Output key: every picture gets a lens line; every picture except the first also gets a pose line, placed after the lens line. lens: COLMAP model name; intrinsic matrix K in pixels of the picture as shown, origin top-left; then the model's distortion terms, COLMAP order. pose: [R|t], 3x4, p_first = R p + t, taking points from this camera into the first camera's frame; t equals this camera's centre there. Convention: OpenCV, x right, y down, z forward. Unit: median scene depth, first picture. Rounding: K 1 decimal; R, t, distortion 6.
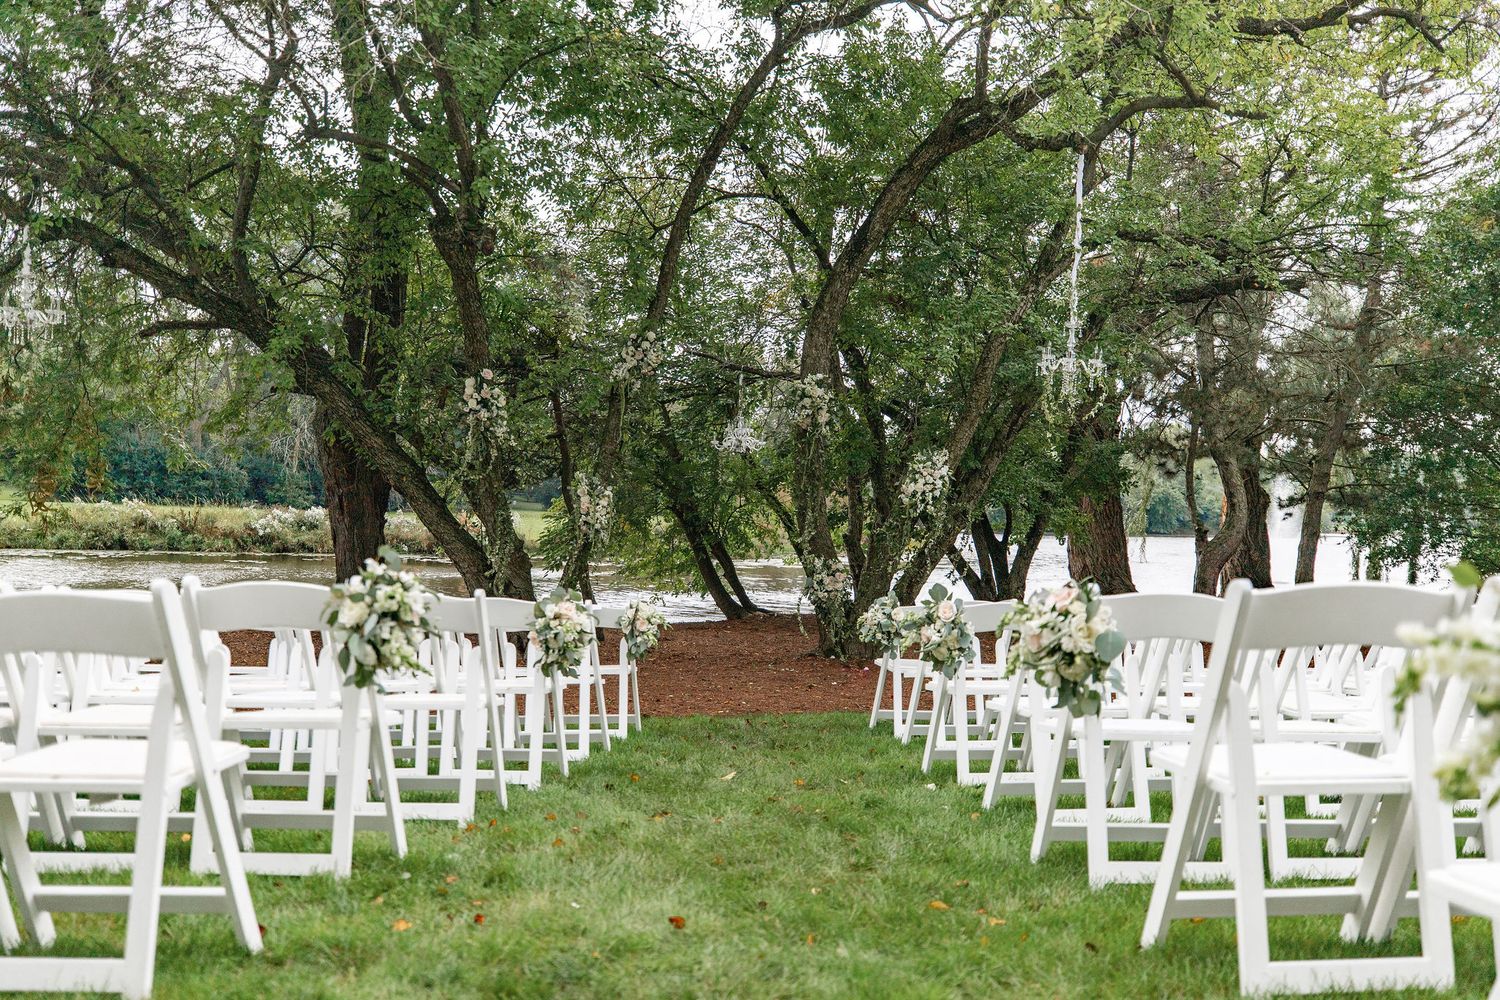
lens RADIAL K [[1507.6, 0, 750.0], [0, 1507.6, 500.0], [0, 0, 1]] dist [-0.003788, -0.001486]
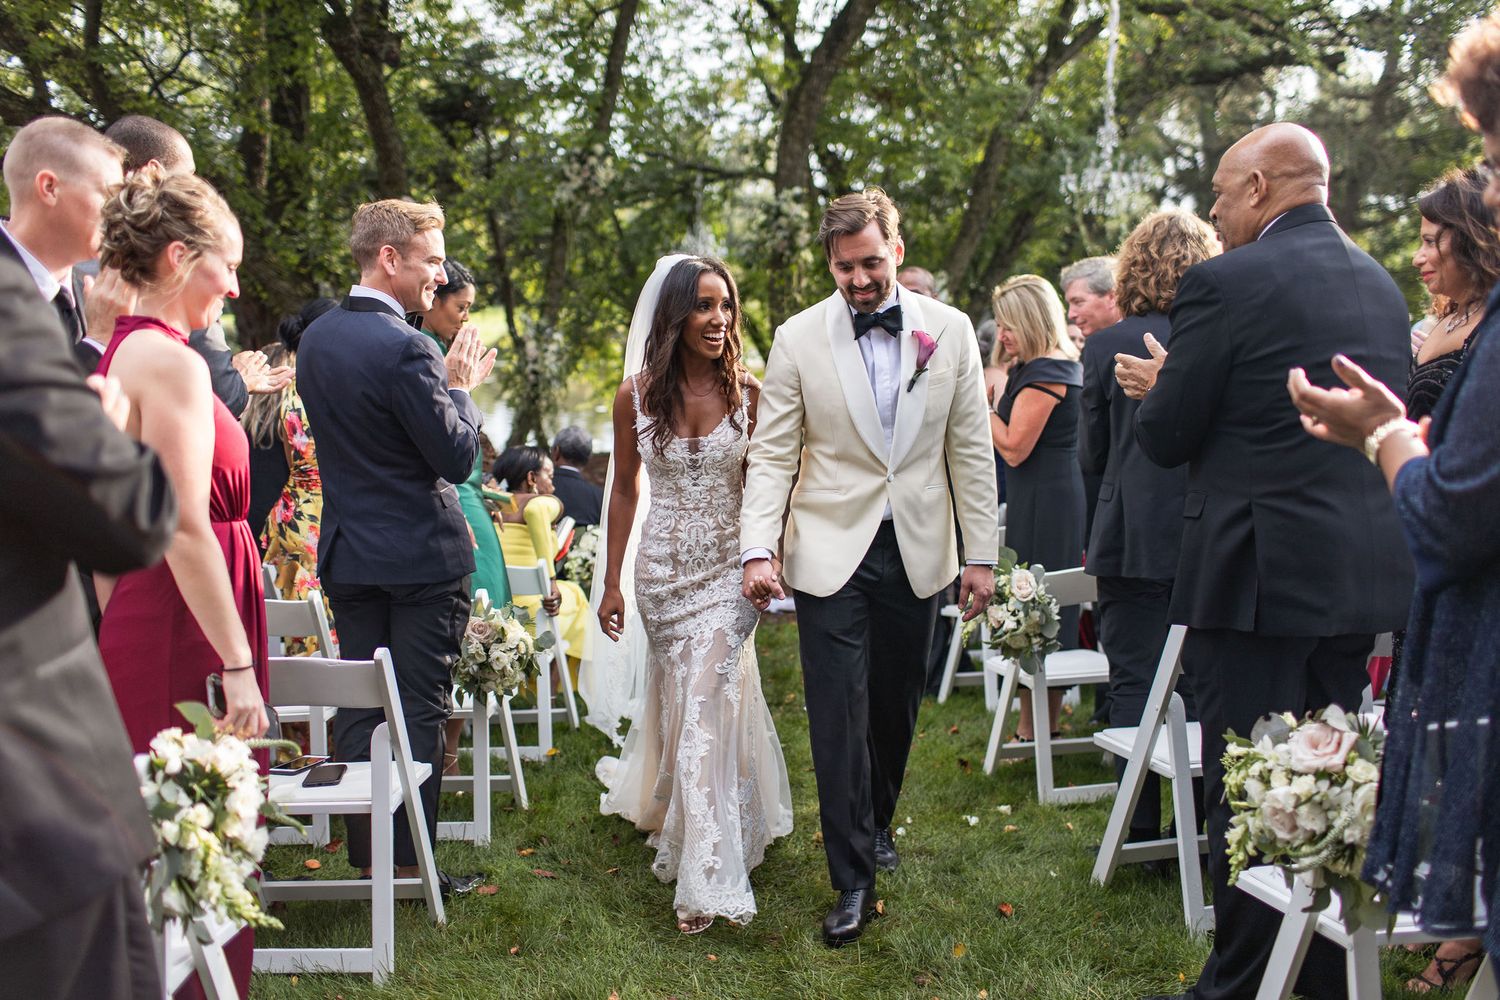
lens RADIAL K [[1507.6, 0, 750.0], [0, 1507.6, 500.0], [0, 0, 1]] dist [-0.003788, -0.001486]
pose [[0.998895, -0.038000, 0.027655, -0.010864], [0.033381, 0.987869, 0.151660, -0.038265], [-0.033083, -0.150570, 0.988046, 0.122447]]
